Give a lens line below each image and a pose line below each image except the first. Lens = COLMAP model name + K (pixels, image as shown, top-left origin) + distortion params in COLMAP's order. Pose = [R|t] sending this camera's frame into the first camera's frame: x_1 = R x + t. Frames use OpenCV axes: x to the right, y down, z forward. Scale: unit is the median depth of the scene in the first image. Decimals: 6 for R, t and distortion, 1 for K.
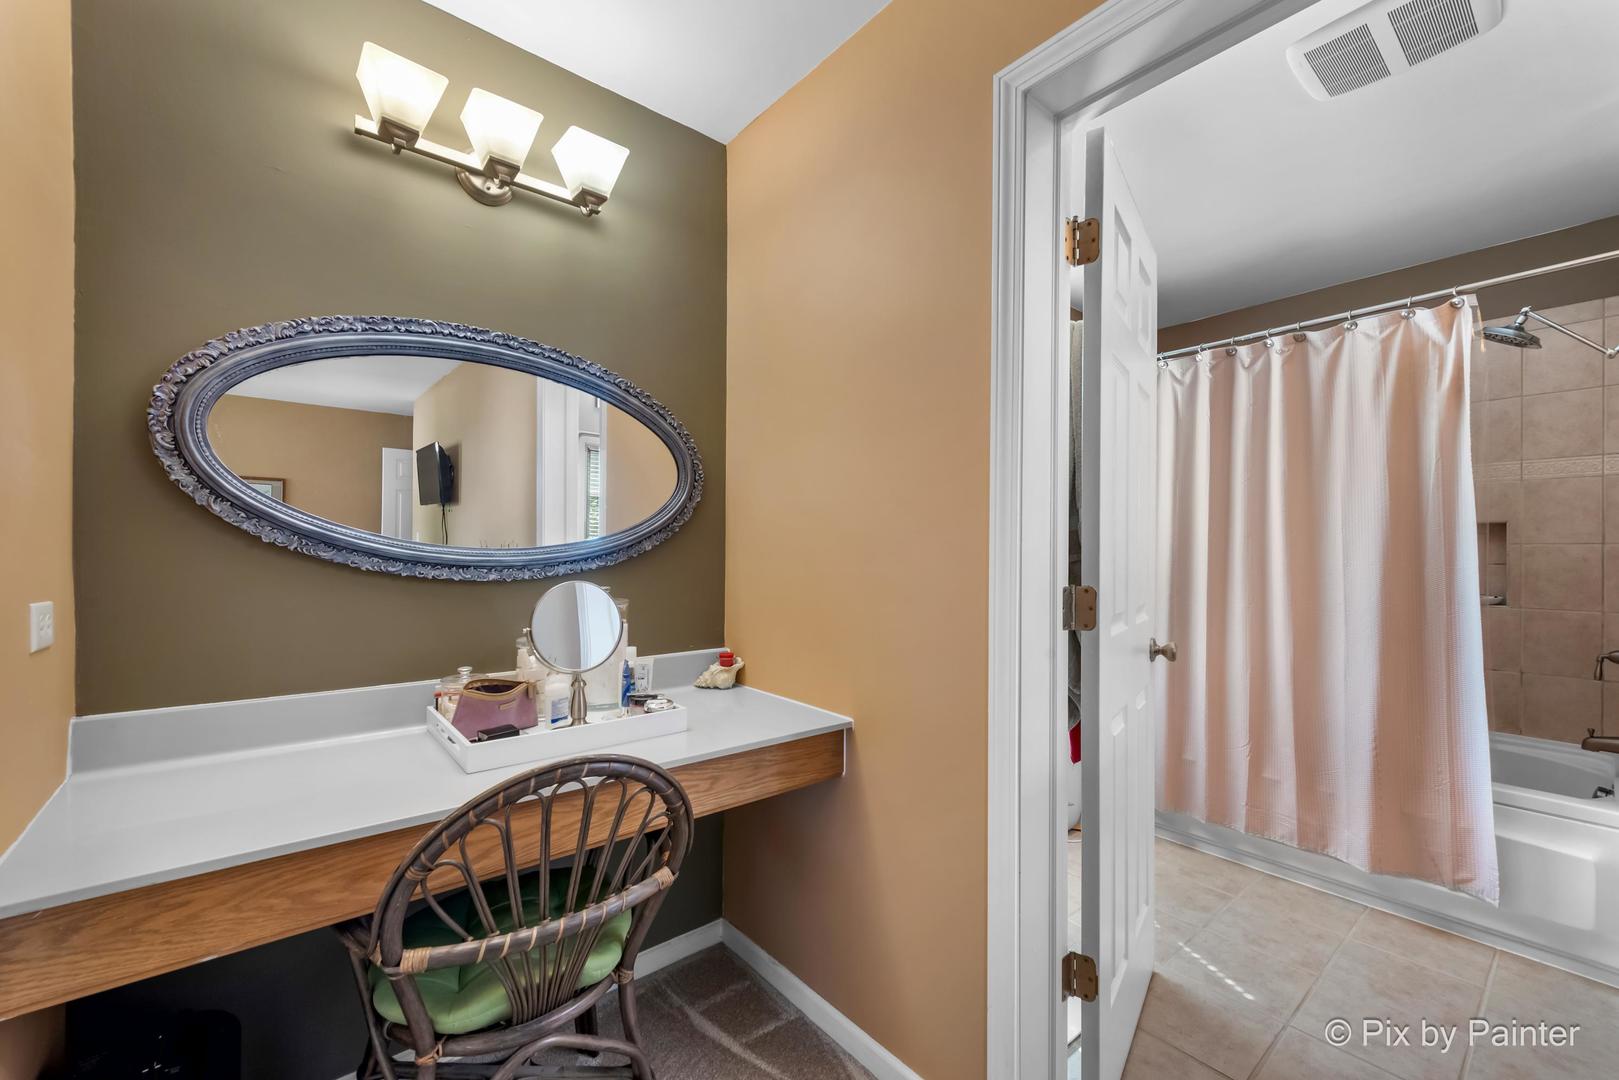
lens RADIAL K [[670.1, 0, 808.7], [0, 670.1, 554.4], [0, 0, 1]] dist [0.060587, -0.020198]
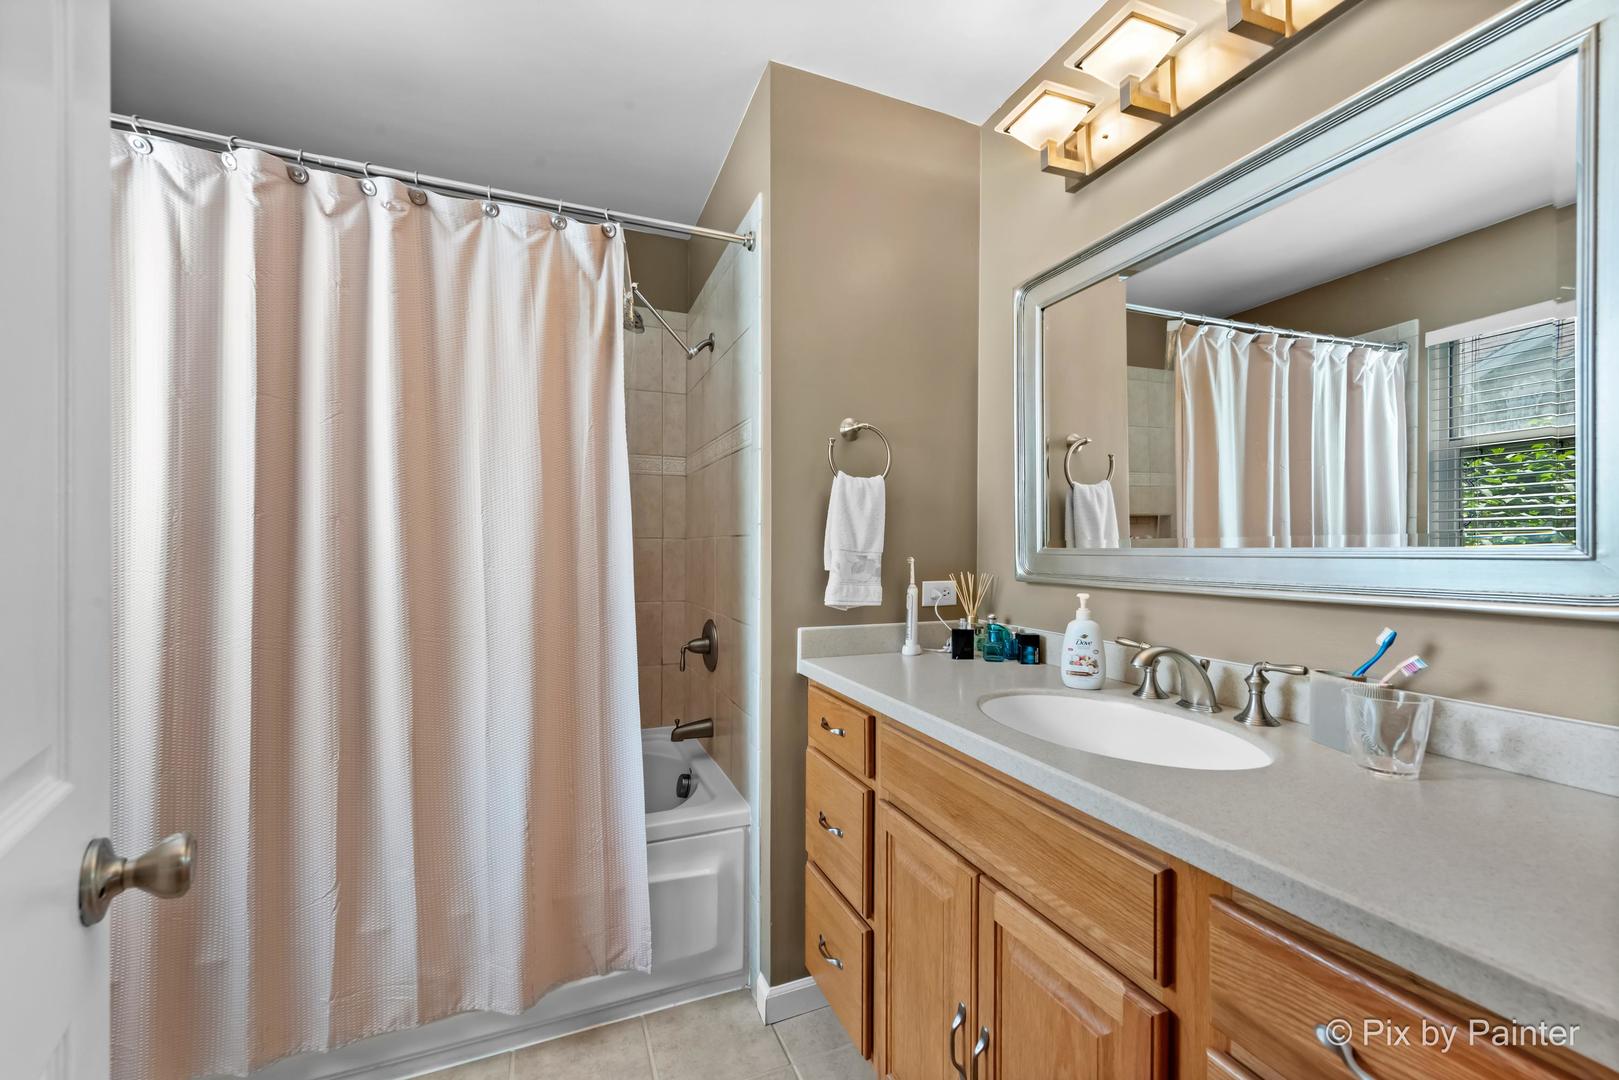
lens RADIAL K [[645.9, 0, 825.1], [0, 645.9, 549.3], [0, 0, 1]] dist [0.002885, -0.000162]
pose [[0.281807, -0.006522, 0.959449, 0.277704], [0.001396, 0.999979, 0.006388, -0.003774], [-0.959470, -0.000461, 0.281810, 0.525544]]
